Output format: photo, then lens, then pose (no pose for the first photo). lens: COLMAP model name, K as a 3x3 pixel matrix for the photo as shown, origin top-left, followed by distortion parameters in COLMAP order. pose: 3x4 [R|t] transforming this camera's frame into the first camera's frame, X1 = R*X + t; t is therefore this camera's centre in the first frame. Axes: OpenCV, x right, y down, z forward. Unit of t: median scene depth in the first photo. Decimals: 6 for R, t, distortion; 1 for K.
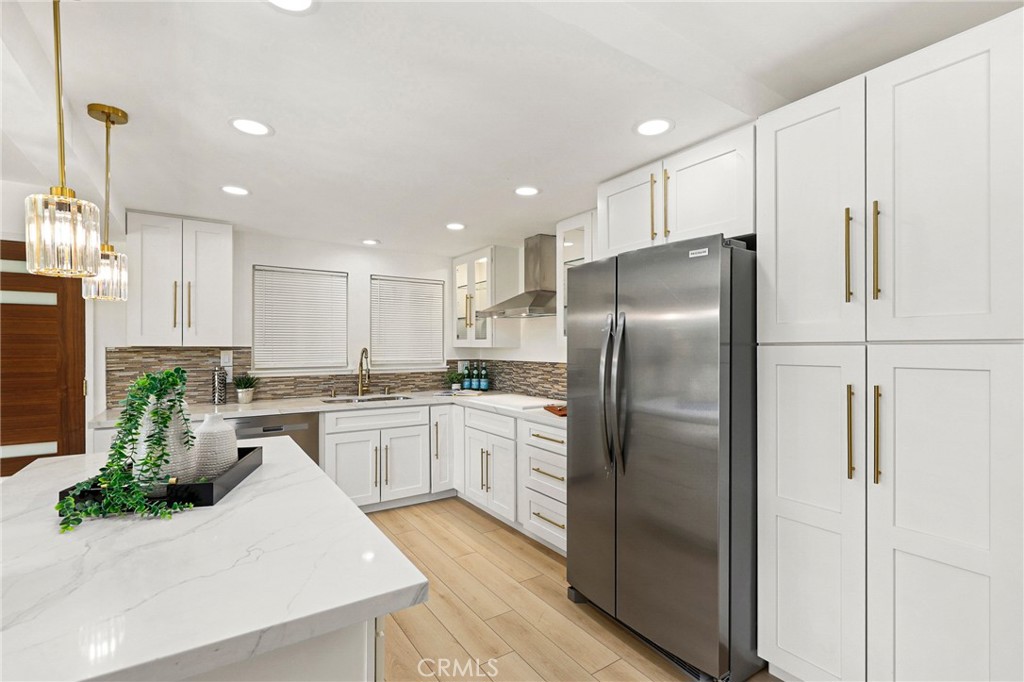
lens RADIAL K [[472.4, 0, 518.4], [0, 472.4, 347.2], [0, 0, 1]] dist [0.001420, 0.000060]
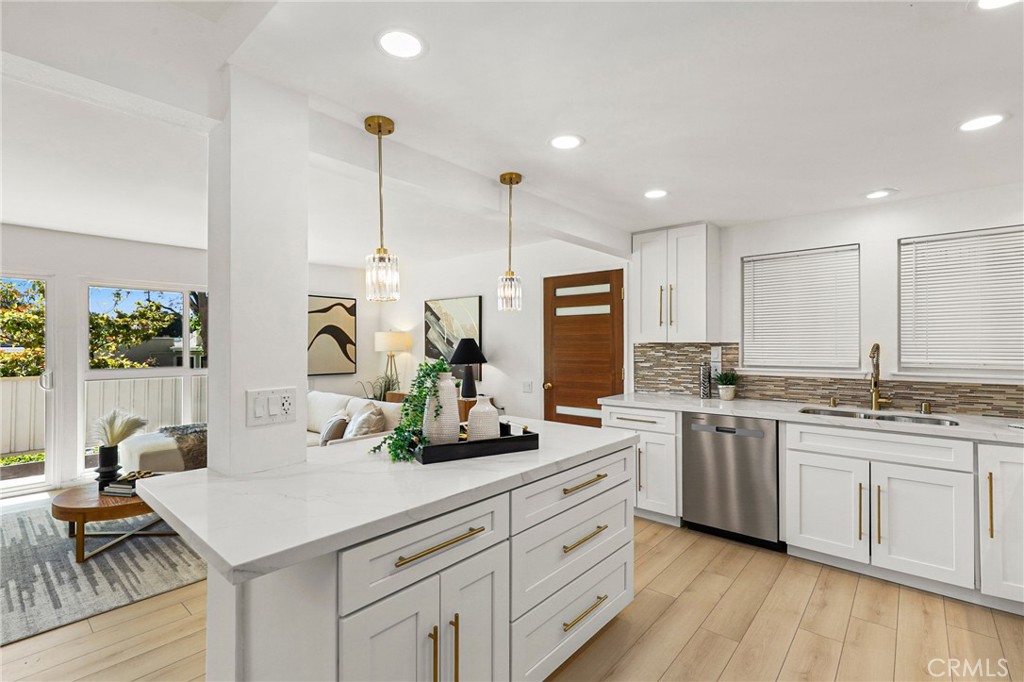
lens RADIAL K [[469.6, 0, 521.0], [0, 469.6, 342.0], [0, 0, 1]] dist [0.000400, -0.000051]
pose [[0.266293, -0.004798, -0.963880, 0.229097], [0.001395, 0.999988, -0.004592, 0.001598], [0.963891, -0.000122, 0.266297, 0.304400]]
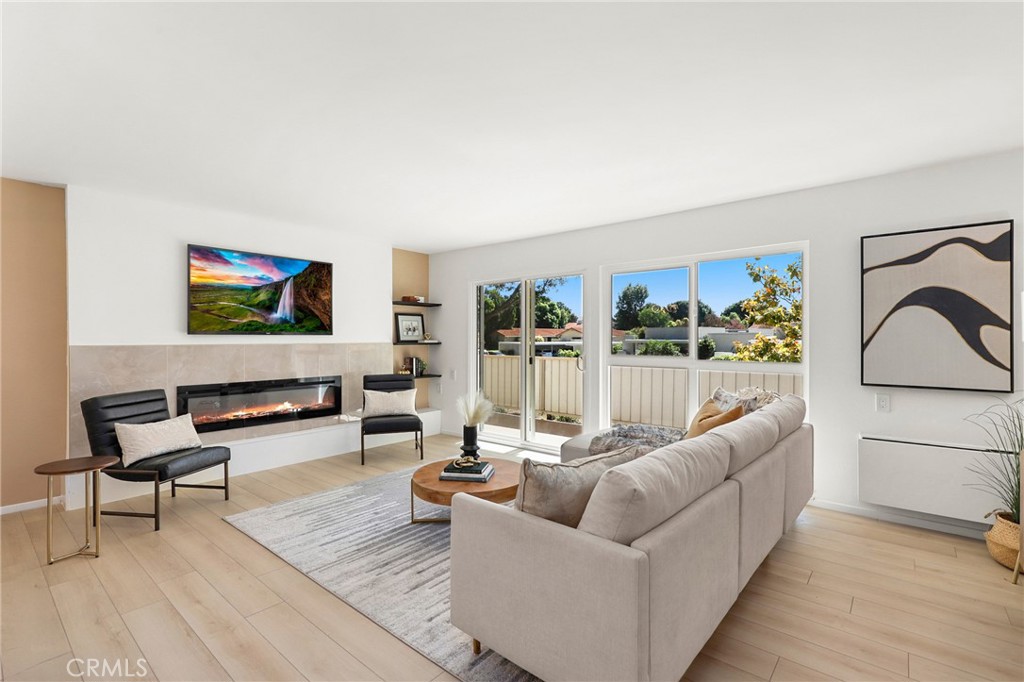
lens RADIAL K [[469.6, 0, 521.0], [0, 469.6, 342.0], [0, 0, 1]] dist [0.000400, -0.000051]
pose [[-0.962067, 0.000091, -0.272812, -0.606058], [-0.002376, 0.999959, 0.008711, 0.020947], [0.272802, 0.009028, -0.962028, 0.660581]]
